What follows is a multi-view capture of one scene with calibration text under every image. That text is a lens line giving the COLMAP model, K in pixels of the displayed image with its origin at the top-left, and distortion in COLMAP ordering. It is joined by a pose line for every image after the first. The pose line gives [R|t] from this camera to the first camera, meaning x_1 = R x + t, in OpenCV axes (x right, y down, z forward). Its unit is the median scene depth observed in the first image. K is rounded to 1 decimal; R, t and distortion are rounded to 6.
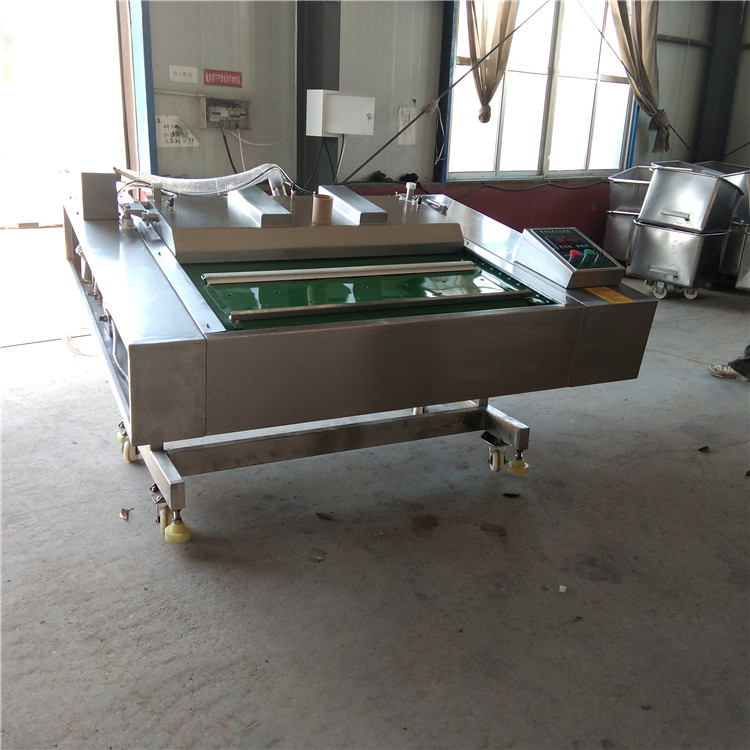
lens RADIAL K [[833.0, 0, 360.7], [0, 833.0, 373.7], [0, 0, 1]] dist [0.128383, -0.179143]
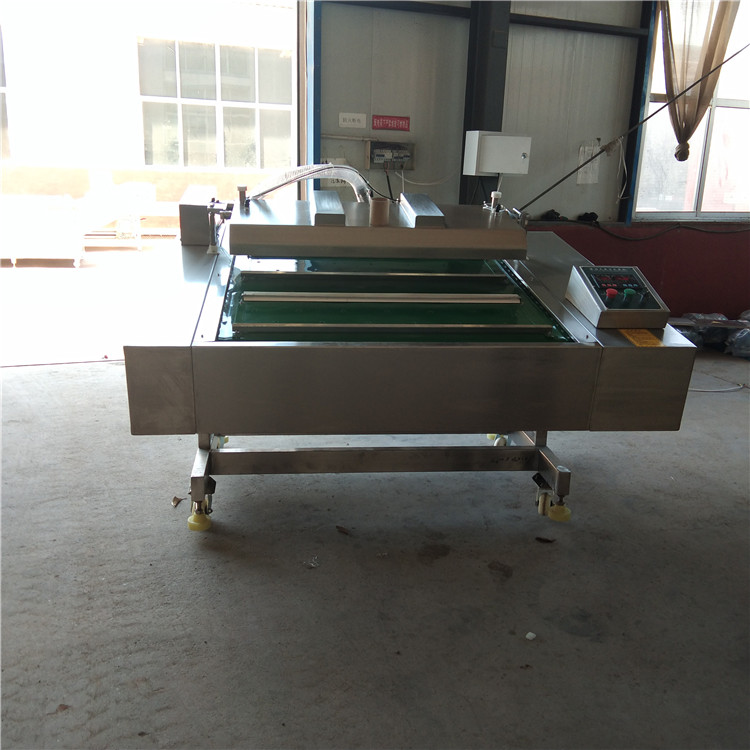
lens RADIAL K [[833.0, 0, 360.7], [0, 833.0, 373.7], [0, 0, 1]] dist [0.128383, -0.179143]
pose [[0.936014, 0.079622, -0.342839, 0.285481], [-0.096400, 0.994823, -0.032149, 0.006290], [0.338505, 0.063142, 0.938844, 0.010956]]
